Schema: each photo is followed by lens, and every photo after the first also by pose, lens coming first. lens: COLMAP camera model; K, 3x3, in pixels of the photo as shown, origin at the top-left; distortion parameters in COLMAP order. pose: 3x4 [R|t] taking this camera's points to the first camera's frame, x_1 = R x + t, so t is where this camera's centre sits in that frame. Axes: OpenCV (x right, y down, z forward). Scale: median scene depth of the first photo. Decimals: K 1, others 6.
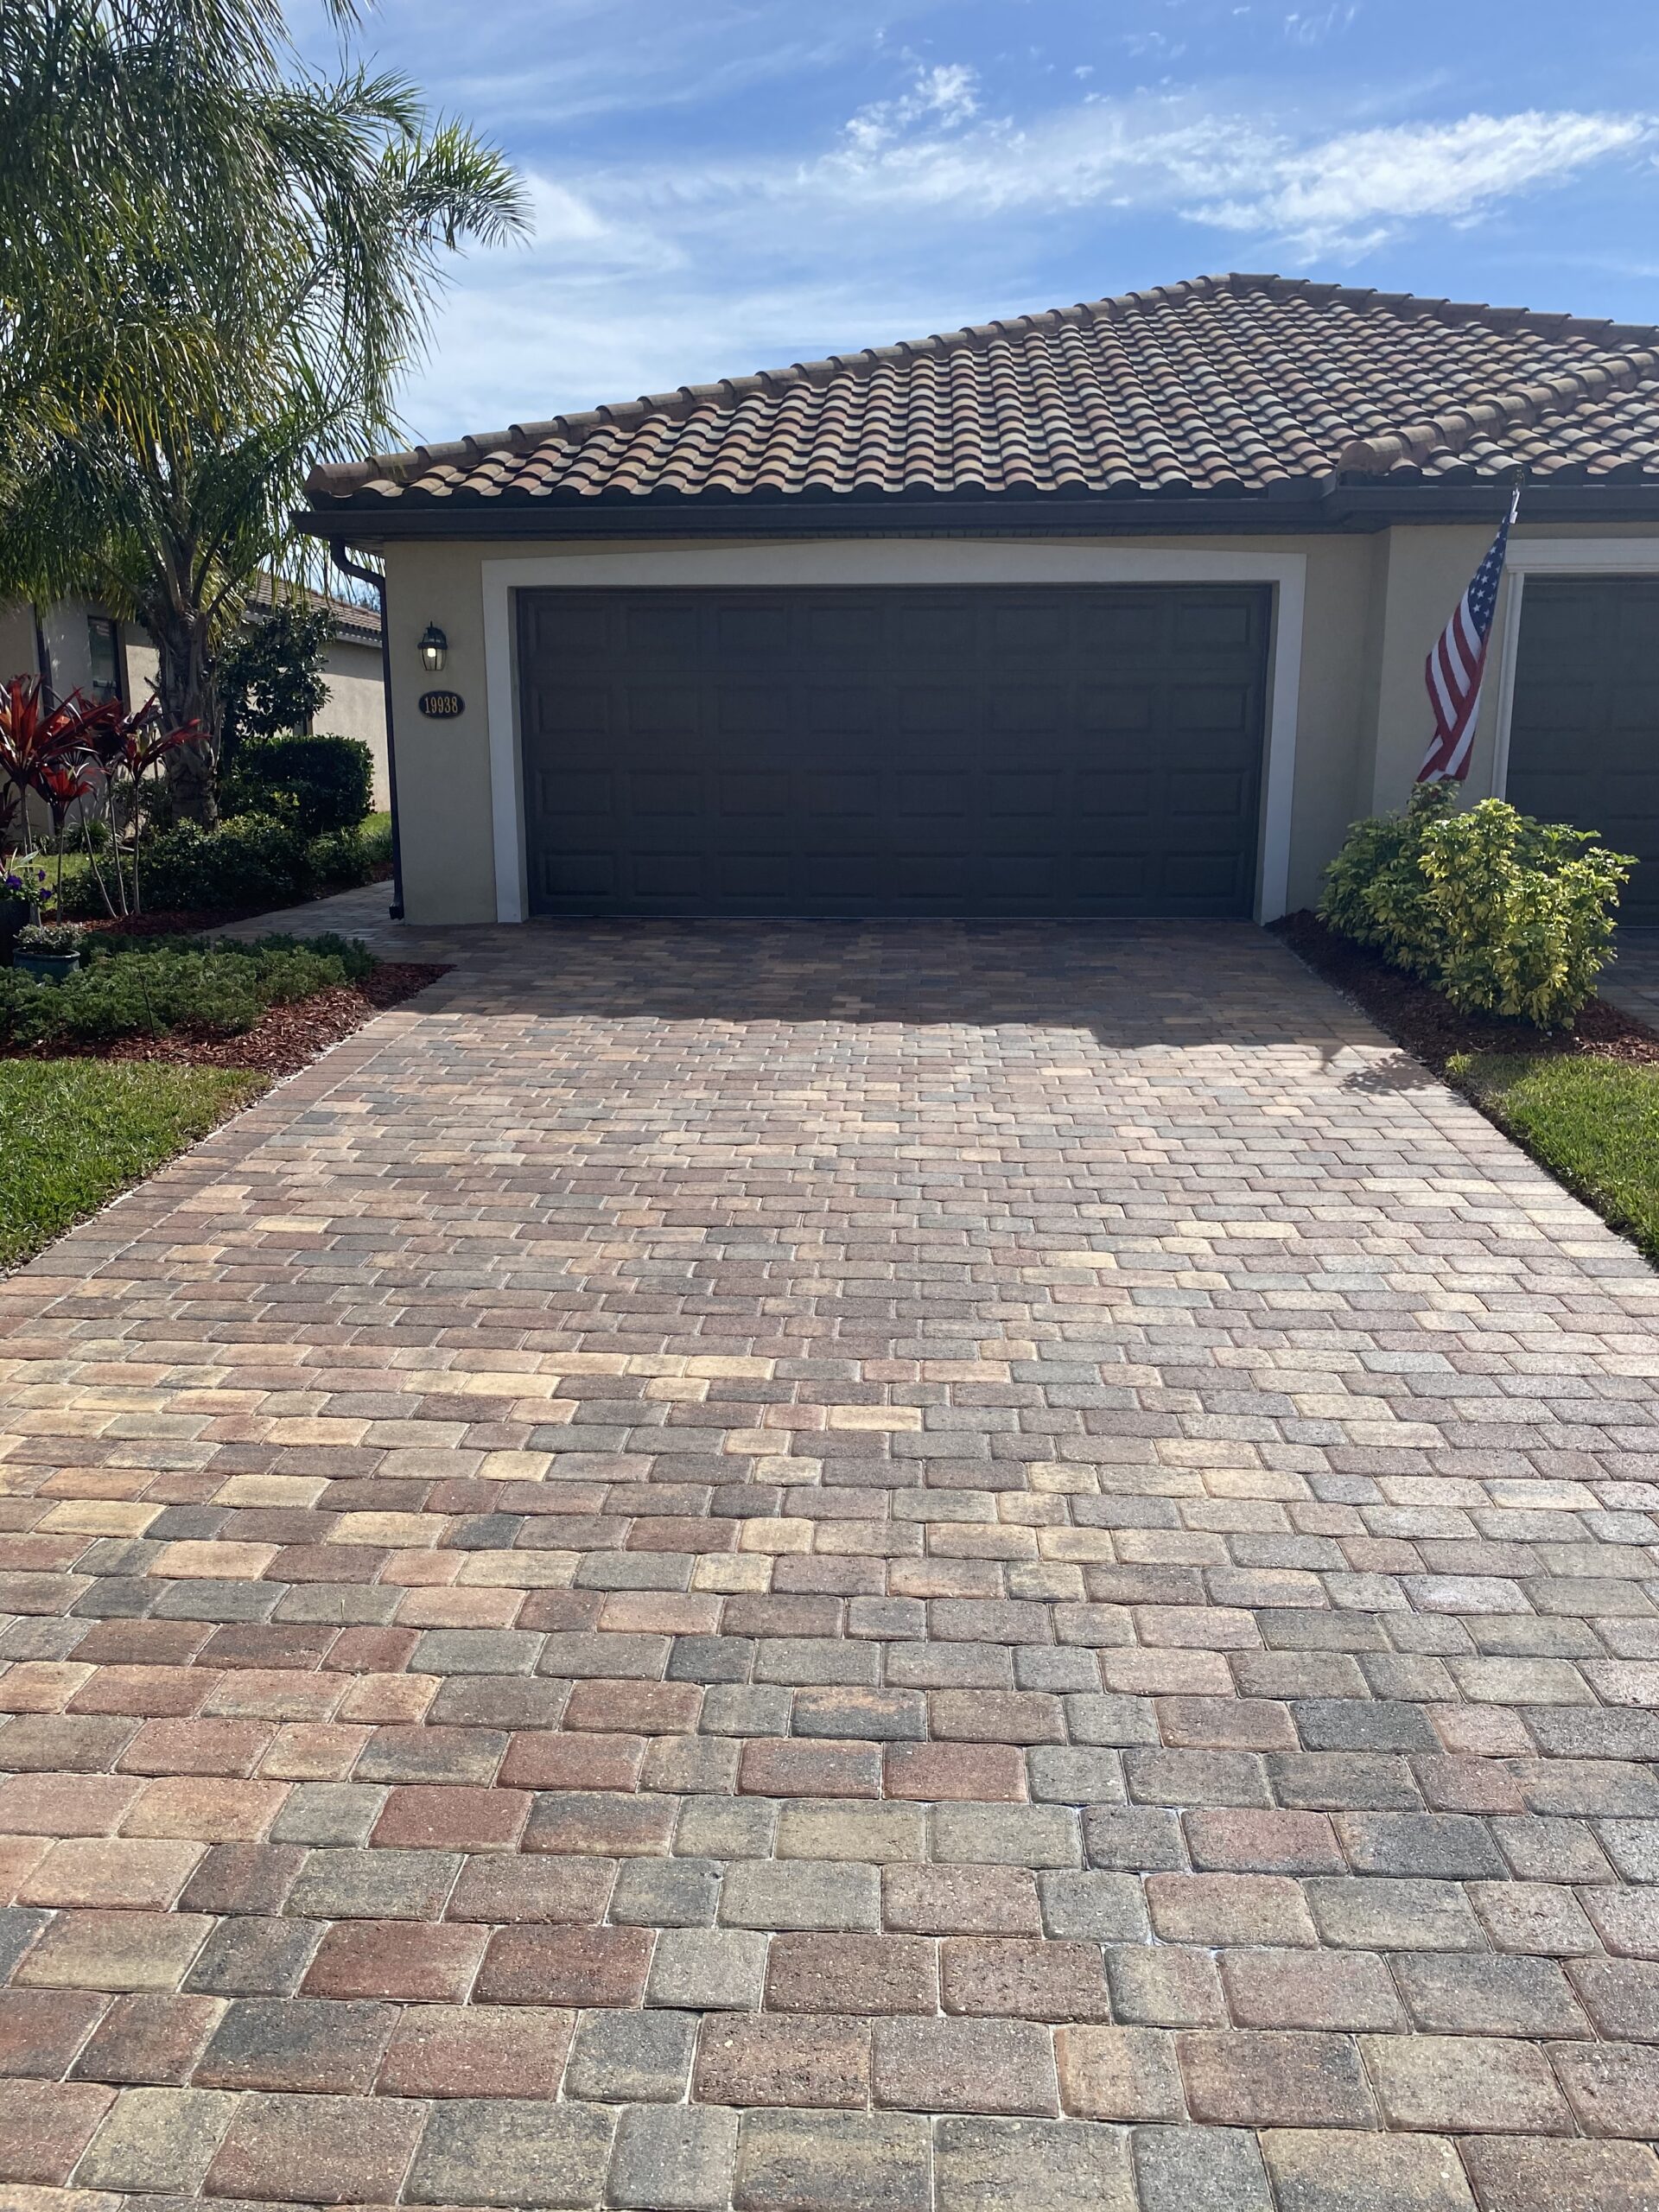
lens RADIAL K [[1735.7, 0, 841.3], [0, 1735.7, 1110.4], [0, 0, 1]] dist [0.024530, -0.023703]
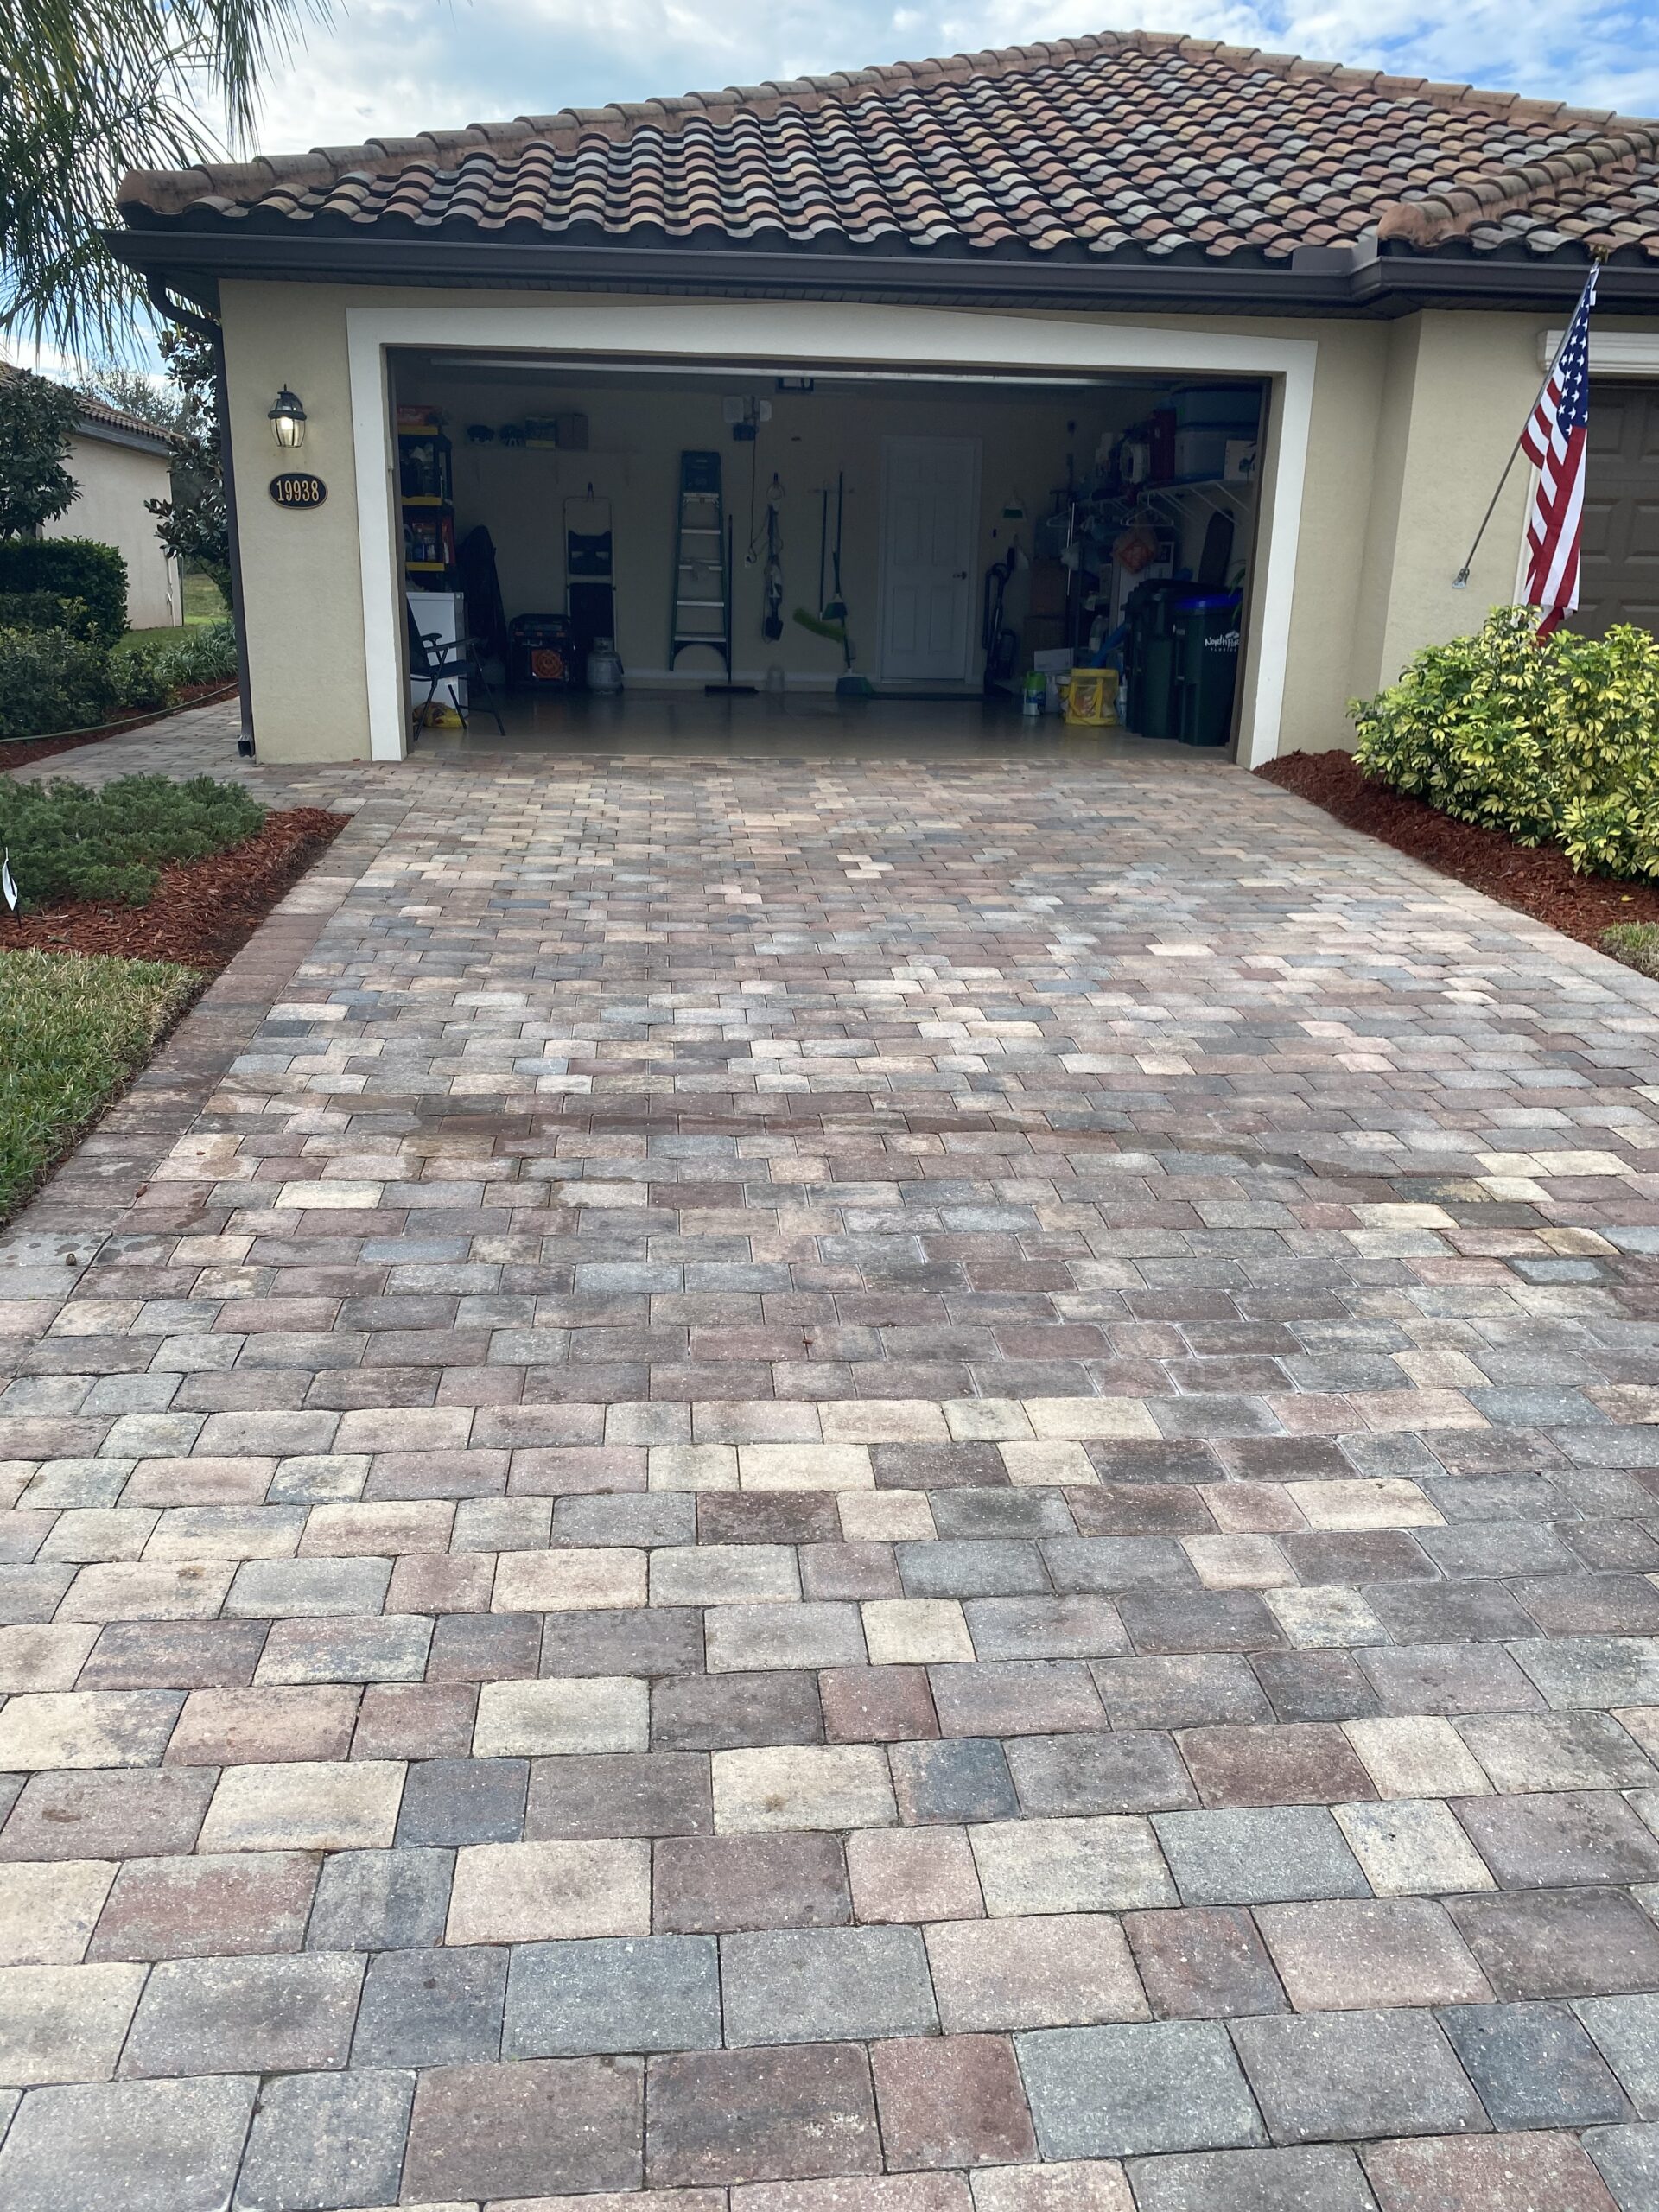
lens RADIAL K [[1735.7, 0, 820.7], [0, 1735.7, 1095.2], [0, 0, 1]] dist [0.024530, -0.023703]
pose [[0.989576, -0.022968, 0.142169, -0.262252], [0.011155, 0.996459, 0.083342, -0.039443], [-0.143580, -0.080887, 0.986328, 0.329547]]
